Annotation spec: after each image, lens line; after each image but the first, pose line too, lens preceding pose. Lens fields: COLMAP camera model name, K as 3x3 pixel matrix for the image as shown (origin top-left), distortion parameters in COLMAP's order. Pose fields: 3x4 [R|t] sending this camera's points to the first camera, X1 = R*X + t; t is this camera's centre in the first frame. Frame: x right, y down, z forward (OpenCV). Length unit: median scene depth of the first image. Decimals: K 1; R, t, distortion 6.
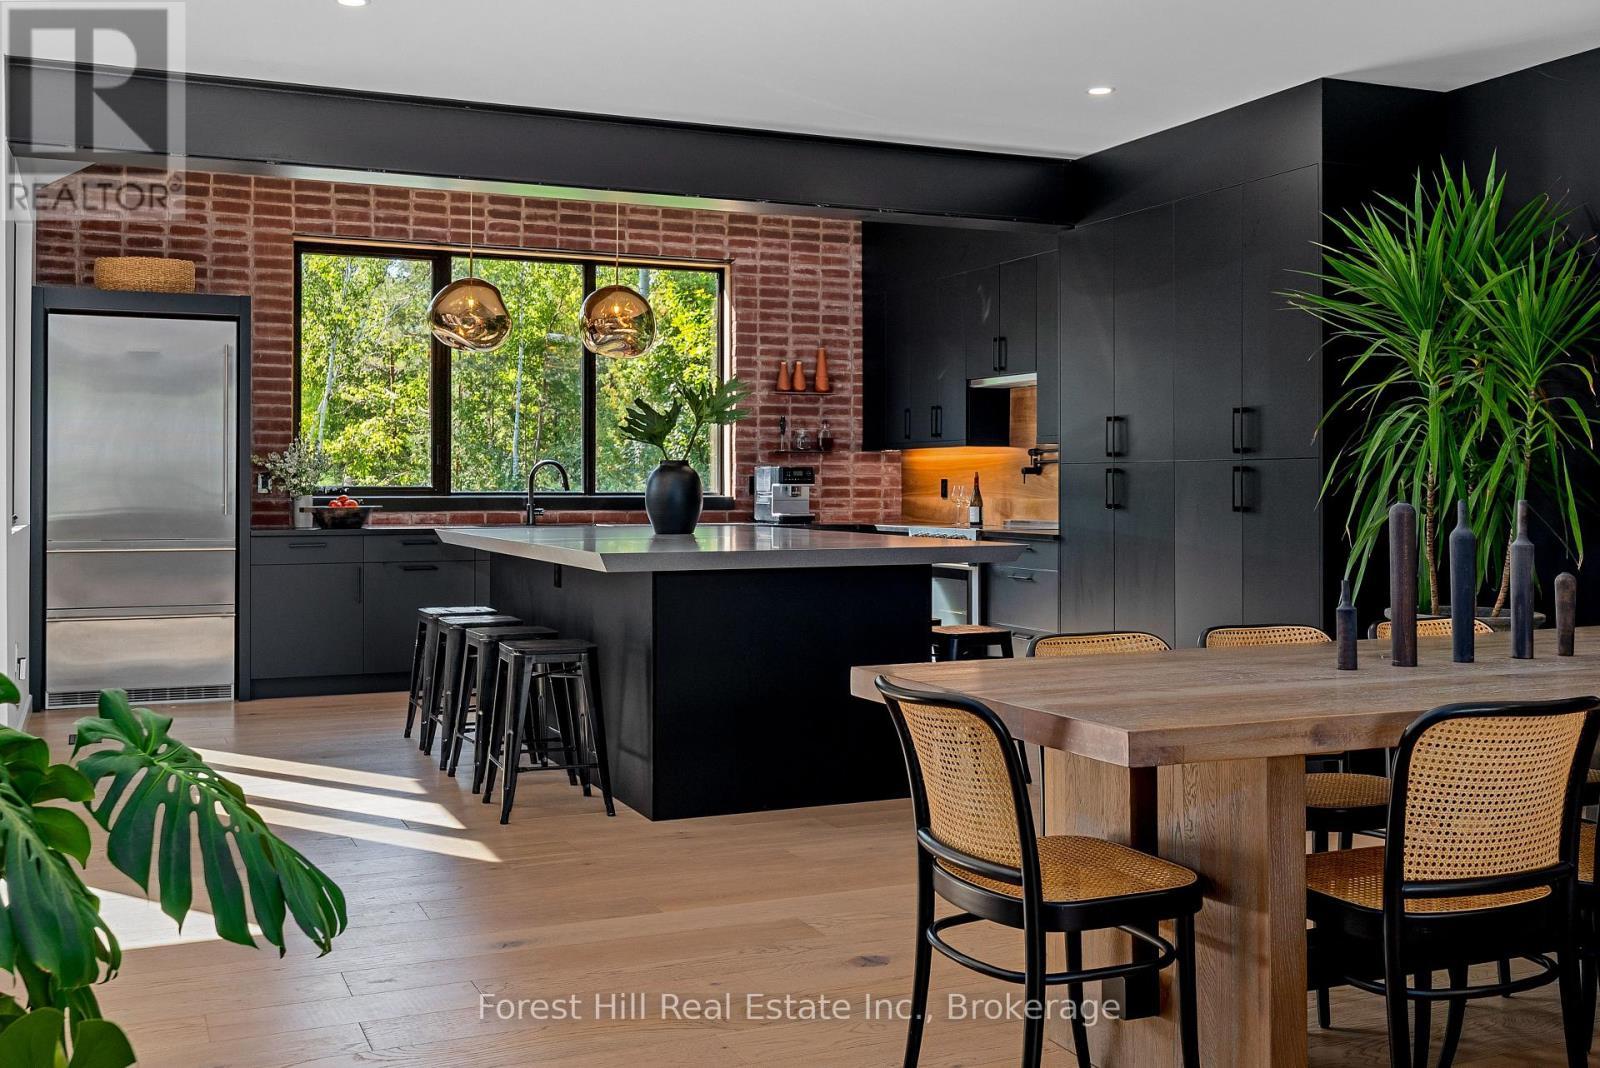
lens RADIAL K [[1637.3, 0, 793.4], [0, 1637.3, 479.9], [0, 0, 1]] dist [0.014624, 0.000000]
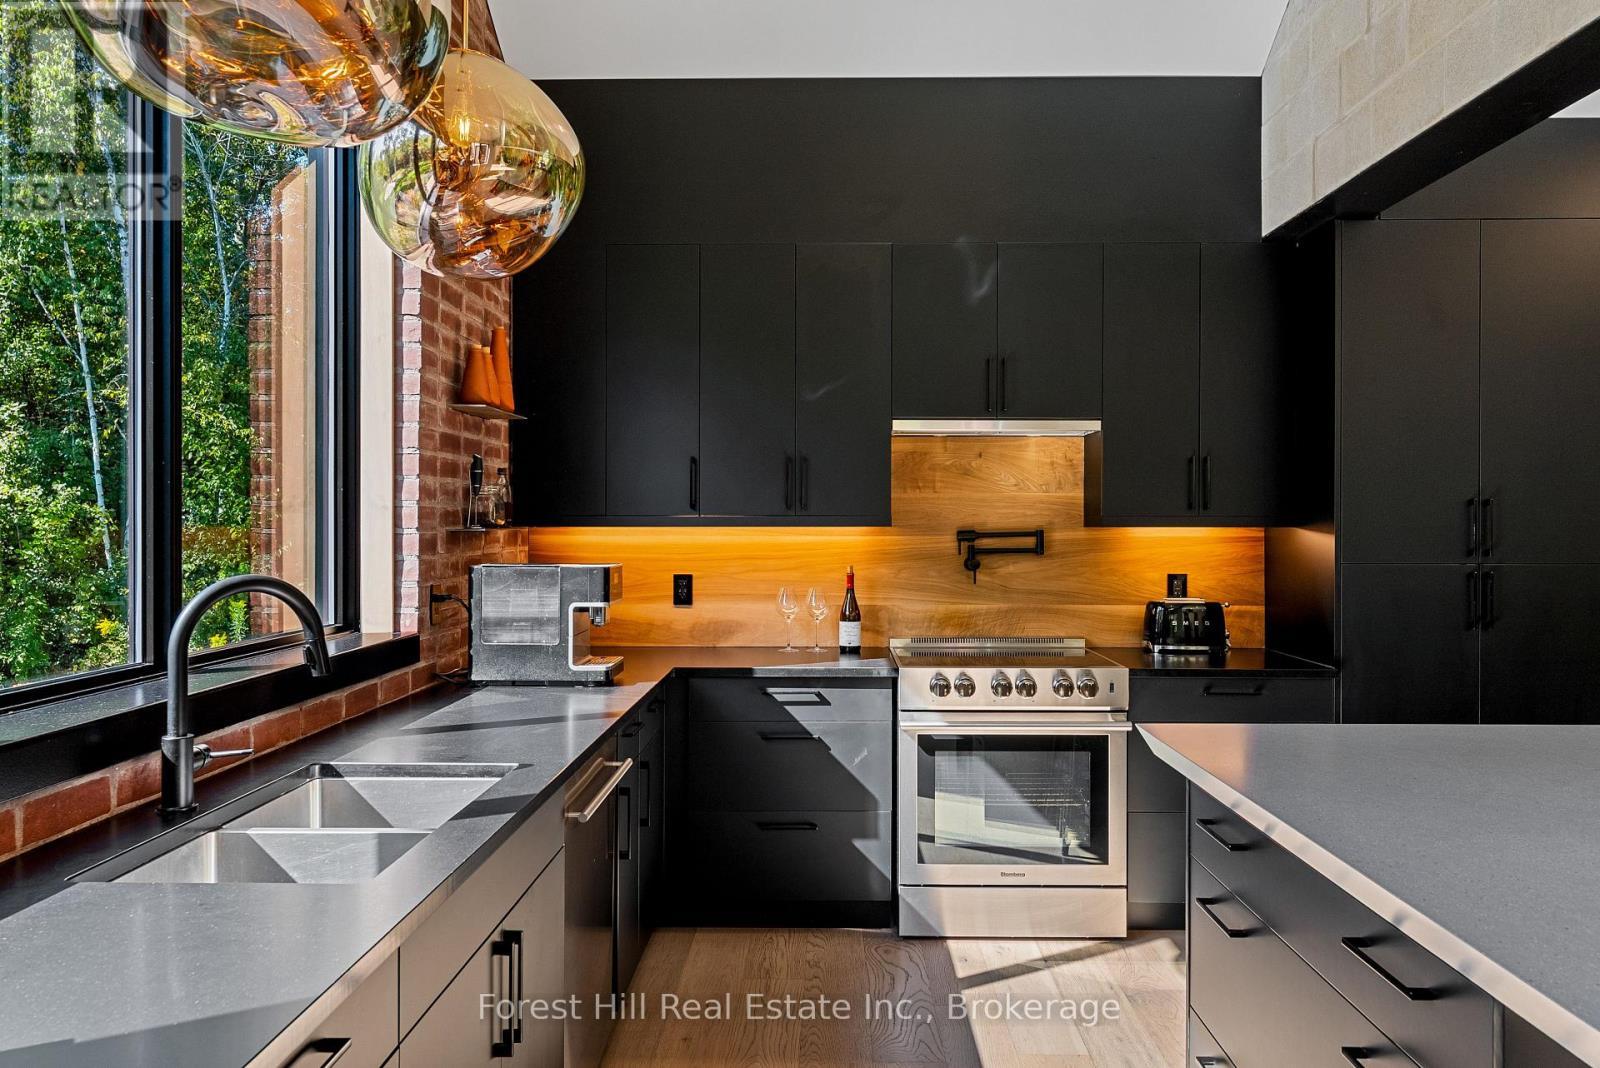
lens RADIAL K [[1153.6, 0, 807.0], [0, 1153.6, 528.3], [0, 0, 1]] dist [-0.006003, 0.009528]
pose [[0.407940, -0.006594, 0.912985, -0.330664], [-0.004847, 0.999944, 0.009388, -0.025636], [-0.912996, -0.008255, 0.407885, 0.921453]]
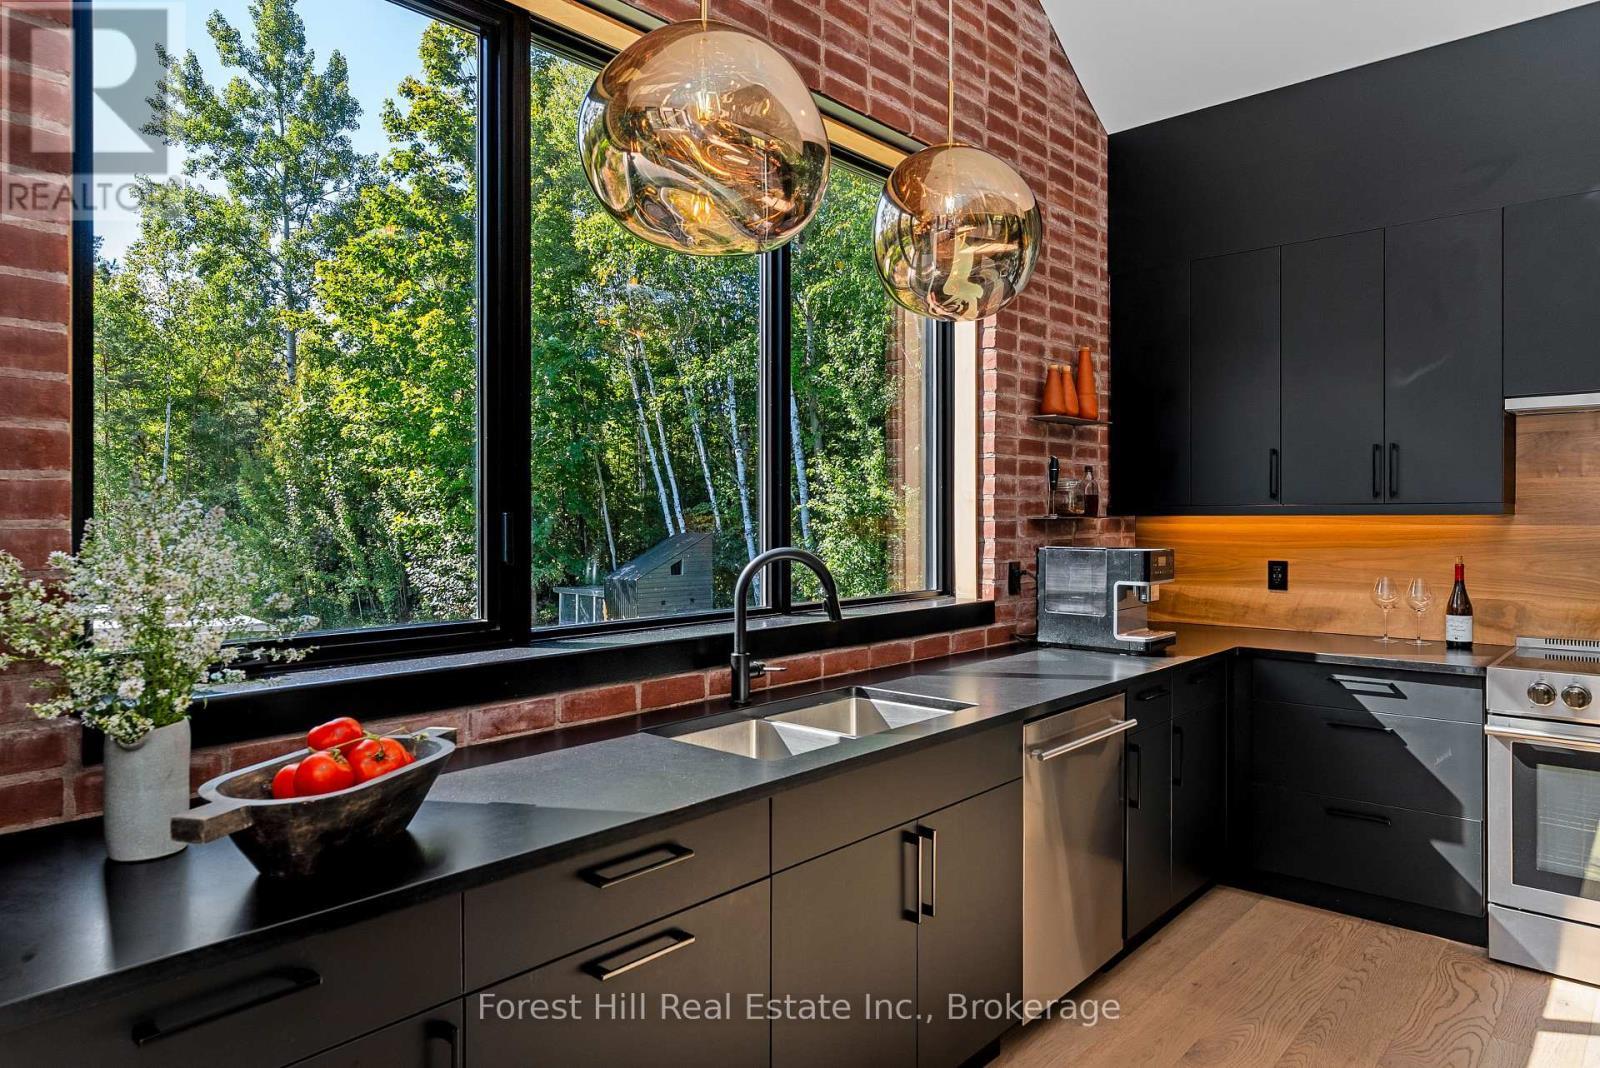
lens RADIAL K [[995.6, 0, 798.5], [0, 995.6, 520.5], [0, 0, 1]] dist [-0.001013, 0.004485]
pose [[0.907027, -0.007216, 0.421011, -0.284527], [0.002857, 0.999936, 0.010985, -0.024711], [-0.421063, -0.008761, 0.906989, 0.854690]]
